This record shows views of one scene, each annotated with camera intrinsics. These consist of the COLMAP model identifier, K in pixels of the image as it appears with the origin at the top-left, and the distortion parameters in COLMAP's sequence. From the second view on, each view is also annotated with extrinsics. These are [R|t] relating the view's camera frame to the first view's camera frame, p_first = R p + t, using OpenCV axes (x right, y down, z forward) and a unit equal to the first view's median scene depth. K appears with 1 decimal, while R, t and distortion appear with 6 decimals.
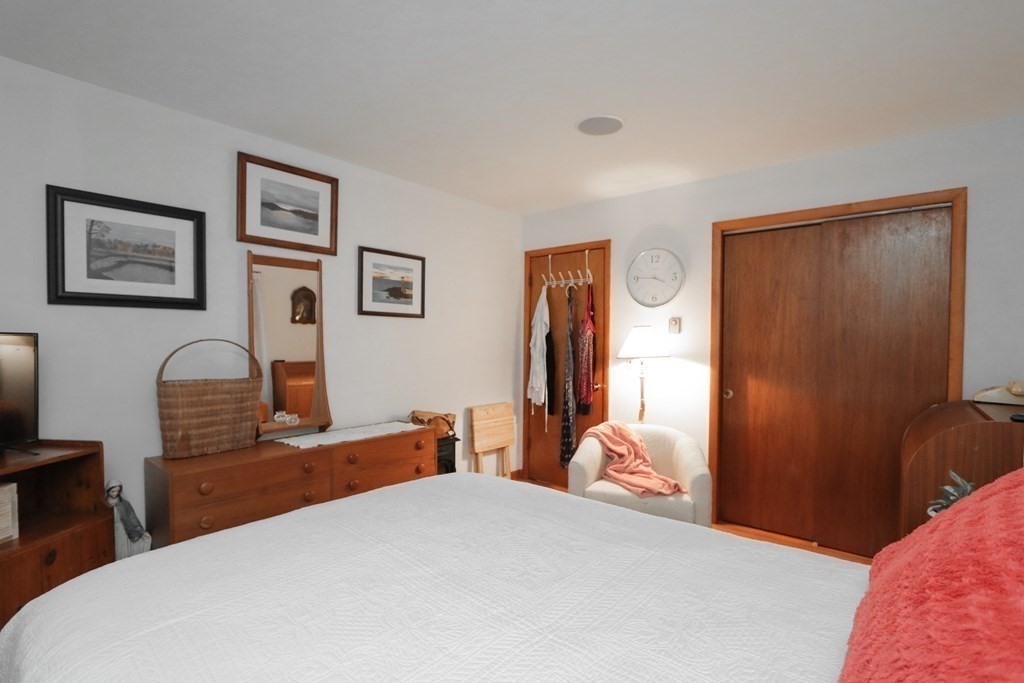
lens RADIAL K [[481.8, 0, 508.9], [0, 481.8, 344.6], [0, 0, 1]] dist [-0.020029, 0.000509]
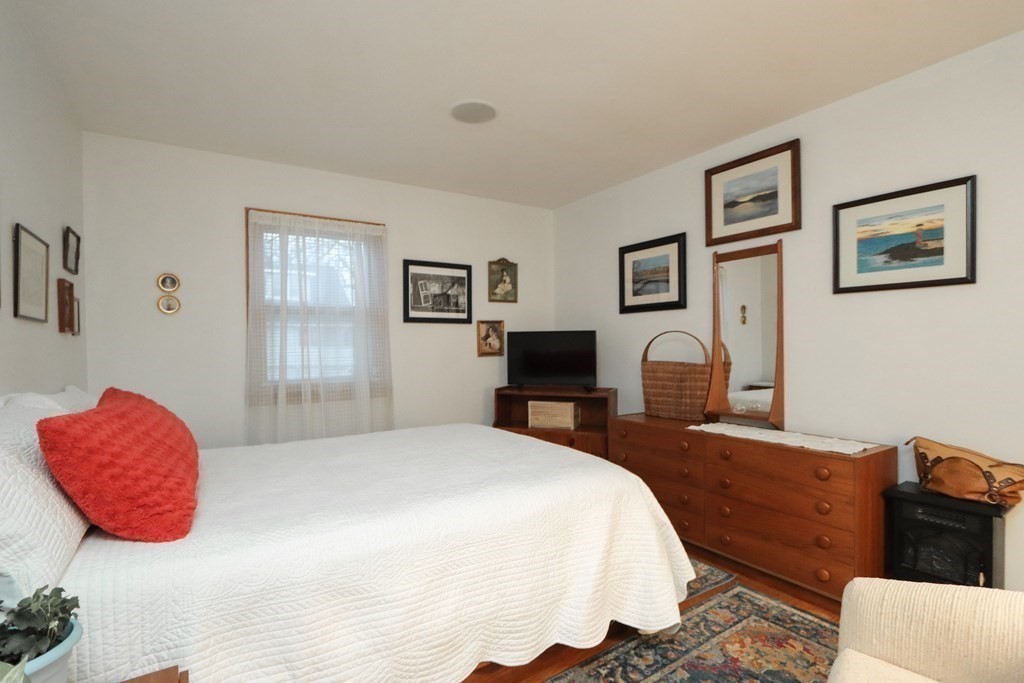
lens RADIAL K [[481.8, 0, 511.0], [0, 481.8, 342.3], [0, 0, 1]] dist [-0.020029, 0.000509]
pose [[-0.278218, -0.000897, -0.960518, 0.630498], [0.005283, 0.999983, -0.002464, 0.016735], [0.960504, -0.005760, -0.278208, 0.781644]]
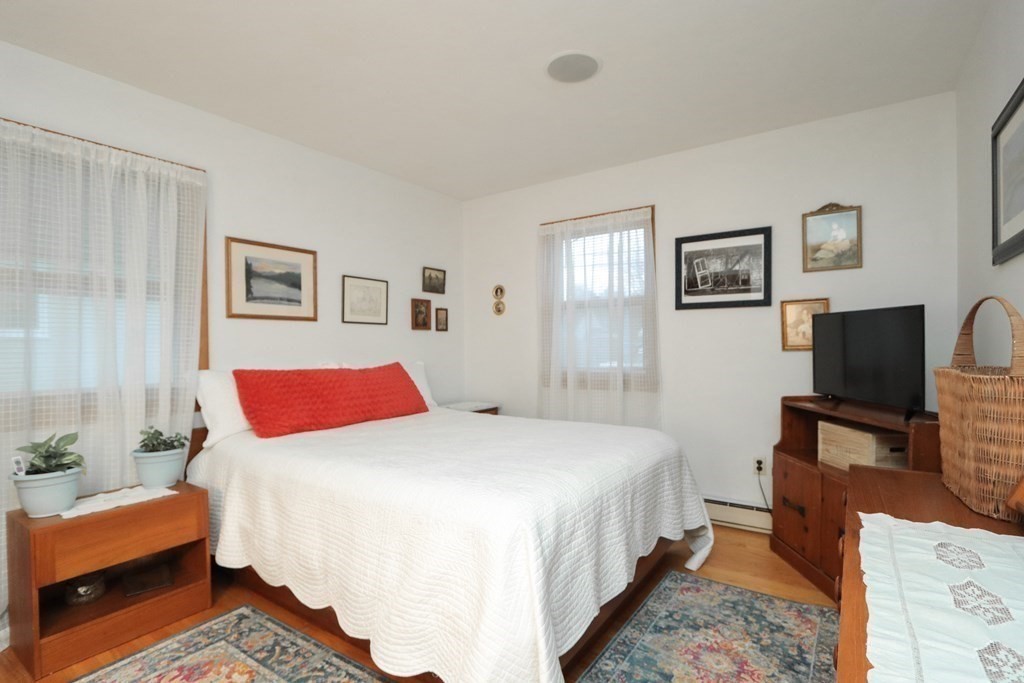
lens RADIAL K [[481.8, 0, 516.3], [0, 481.8, 344.9], [0, 0, 1]] dist [-0.020029, 0.000509]
pose [[-0.992075, 0.010159, -0.125237, 0.030328], [0.009127, 0.999920, 0.008808, 0.027108], [0.125317, 0.007595, -0.992088, 1.199288]]
